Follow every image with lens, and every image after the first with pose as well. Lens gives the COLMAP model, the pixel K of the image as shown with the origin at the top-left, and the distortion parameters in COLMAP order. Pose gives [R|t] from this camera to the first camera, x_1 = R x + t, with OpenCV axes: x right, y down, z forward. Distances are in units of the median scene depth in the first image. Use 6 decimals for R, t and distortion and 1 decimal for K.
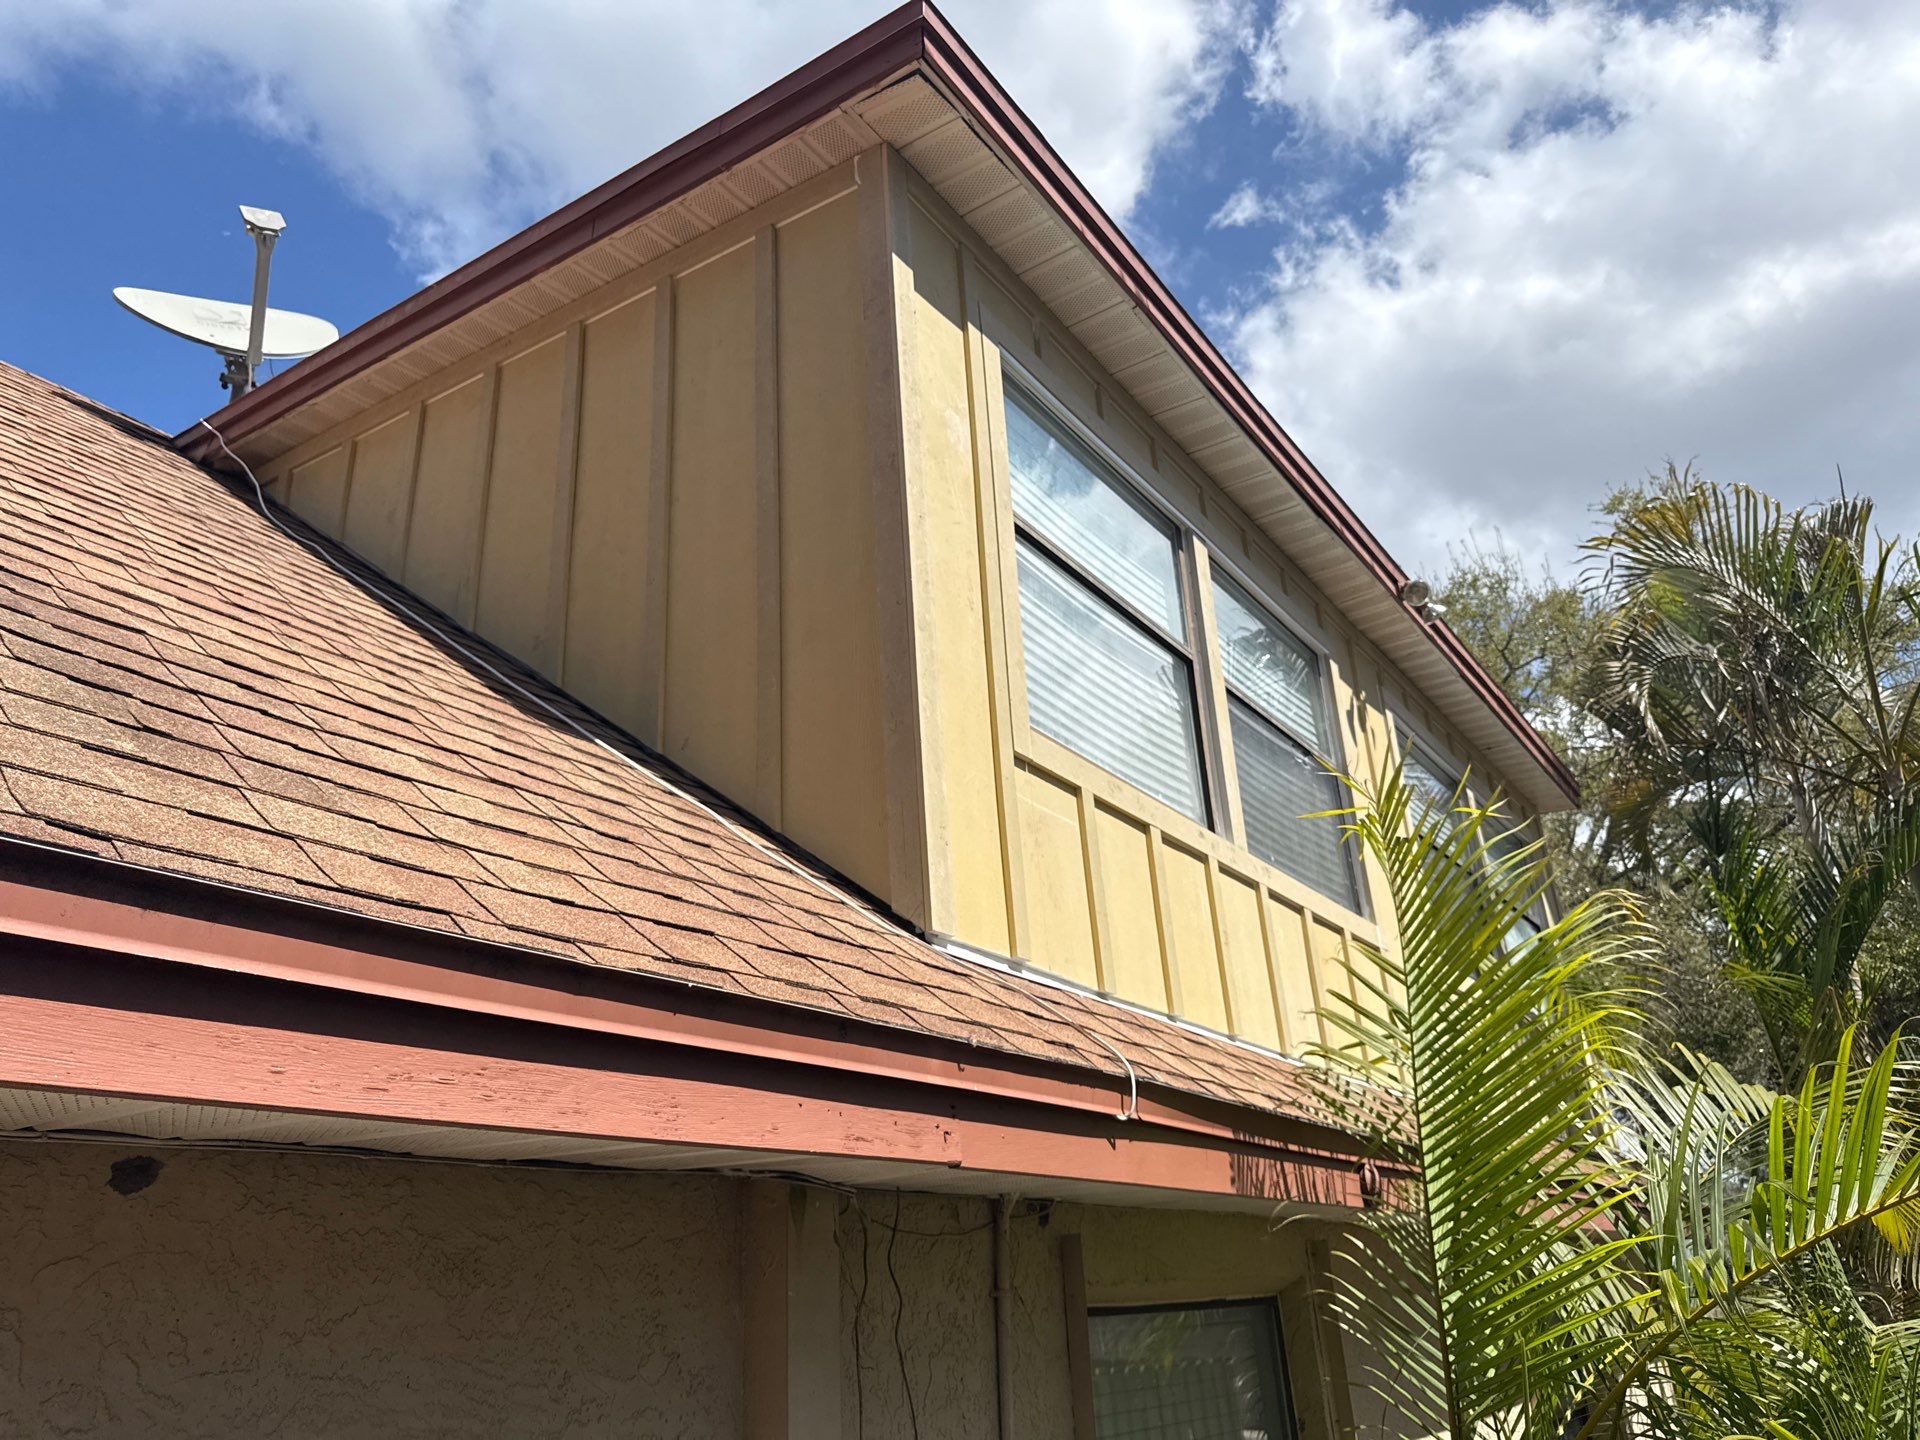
lens RADIAL K [[1339.9, 0, 957.3], [0, 1339.9, 715.2], [0, 0, 1]] dist [0.034701, -0.012263]
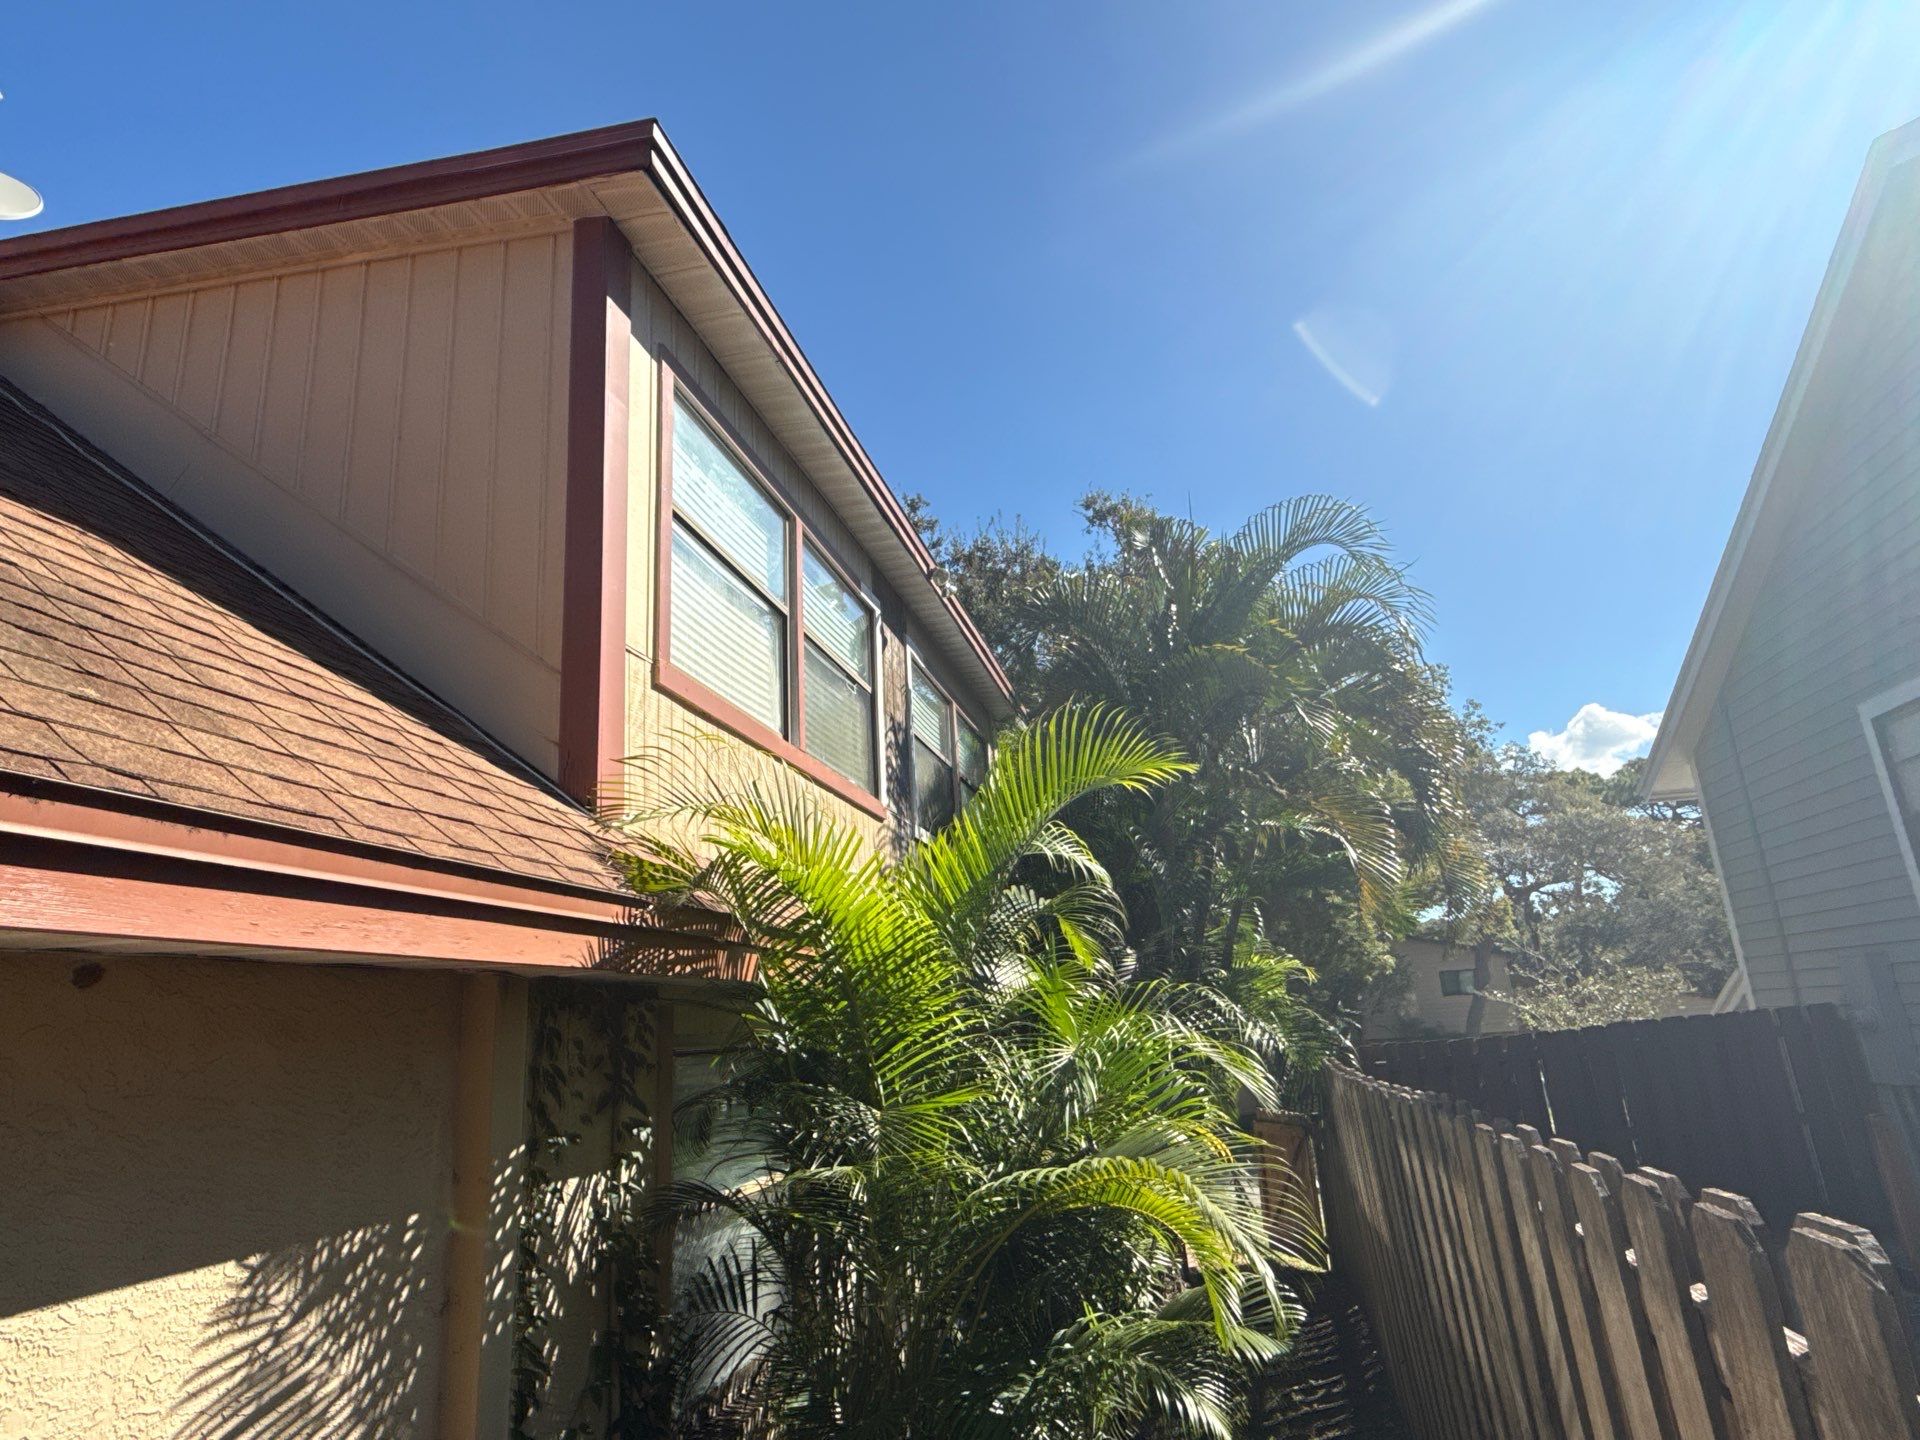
lens RADIAL K [[1088.7, 0, 963.0], [0, 1088.7, 721.8], [0, 0, 1]] dist [-0.002950, 0.003409]
pose [[0.927286, 0.096022, 0.361830, -0.061627], [-0.139056, 0.985739, 0.094775, -0.071161], [-0.347570, -0.138199, 0.927414, -0.159102]]
